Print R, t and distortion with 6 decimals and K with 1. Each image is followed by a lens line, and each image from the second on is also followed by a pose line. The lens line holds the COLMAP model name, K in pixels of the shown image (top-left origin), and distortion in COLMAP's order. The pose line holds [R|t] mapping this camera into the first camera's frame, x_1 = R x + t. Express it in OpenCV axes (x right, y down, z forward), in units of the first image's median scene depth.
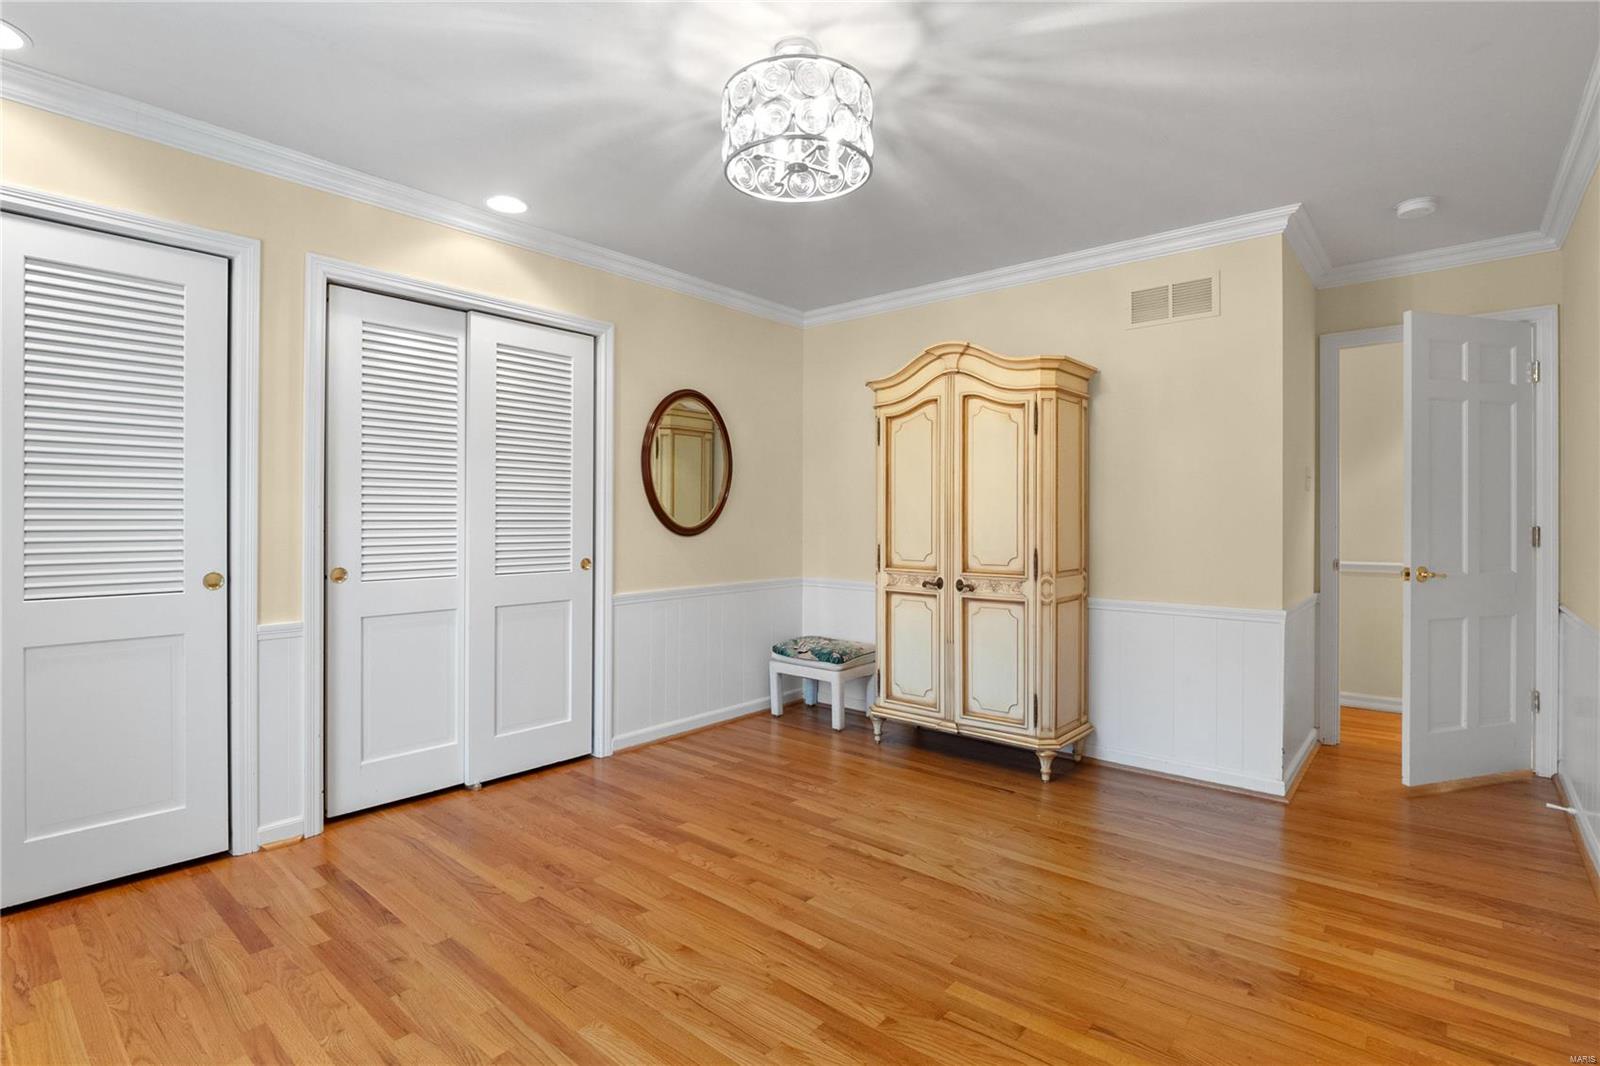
lens RADIAL K [[776.9, 0, 808.5], [0, 776.9, 520.9], [0, 0, 1]] dist [-0.003990, -0.001317]
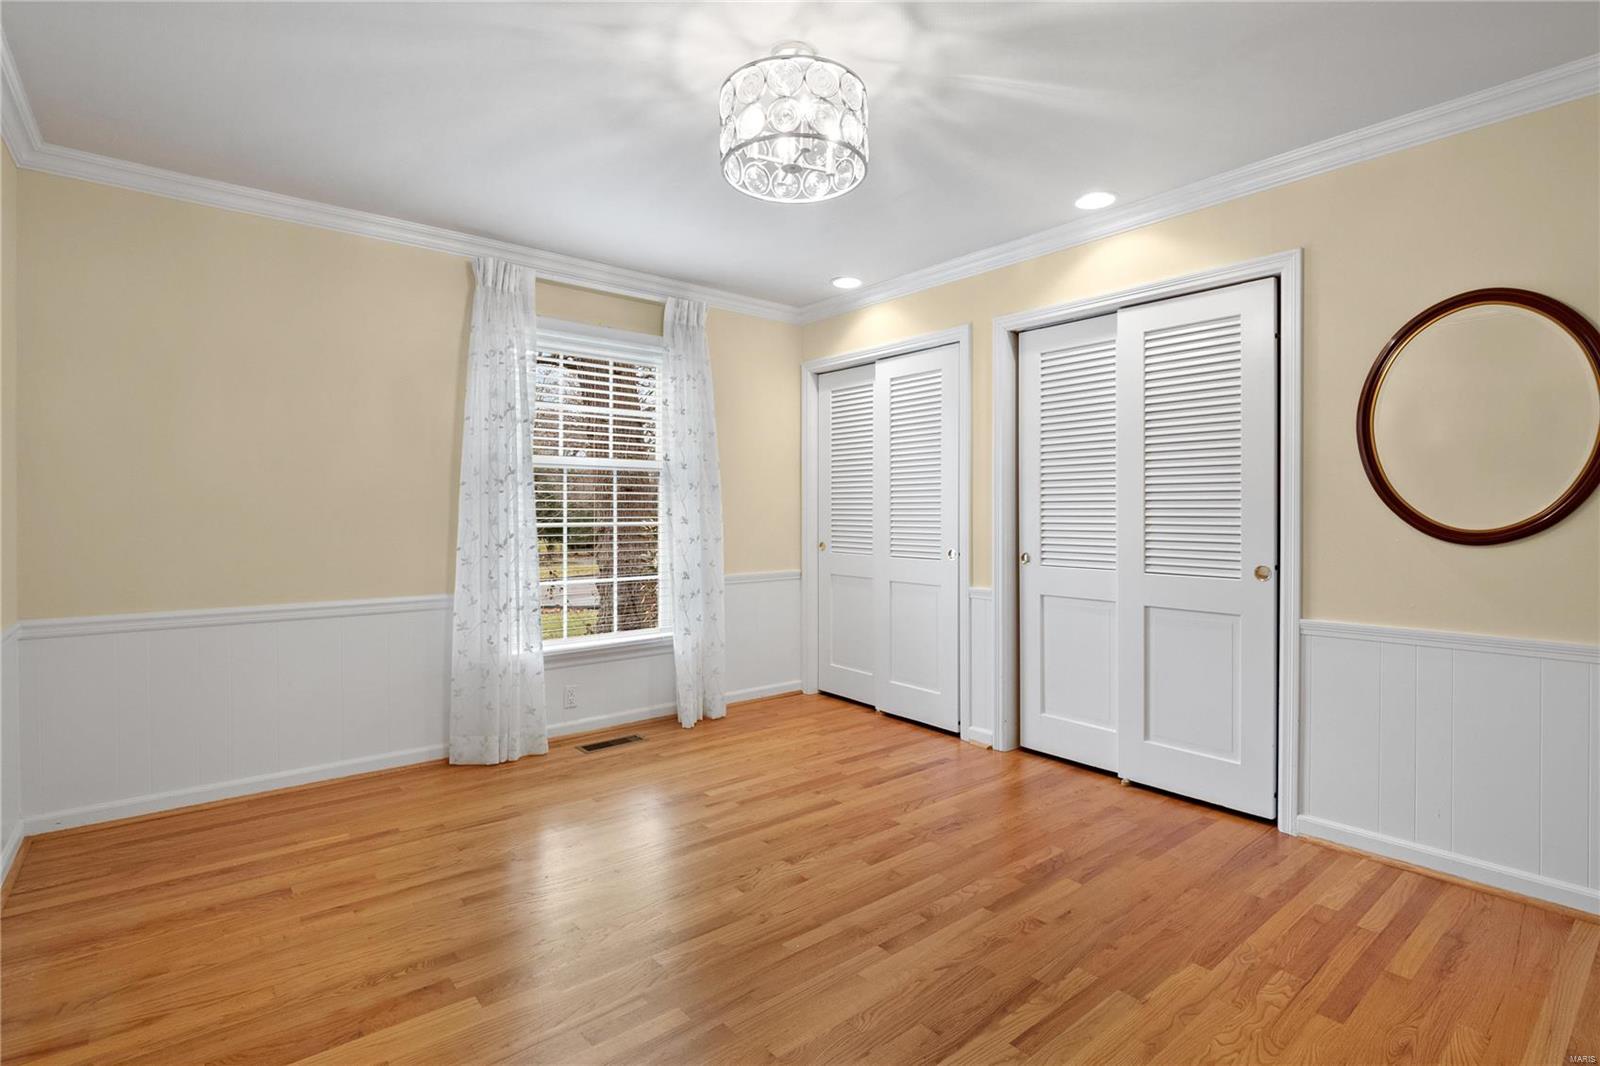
lens RADIAL K [[776.9, 0, 811.4], [0, 776.9, 528.7], [0, 0, 1]] dist [-0.003990, -0.001317]
pose [[-0.180082, 0.013538, -0.983558, 0.716543], [-0.008176, 0.999850, 0.015259, 0.003575], [0.983618, 0.010789, -0.179945, 0.889265]]
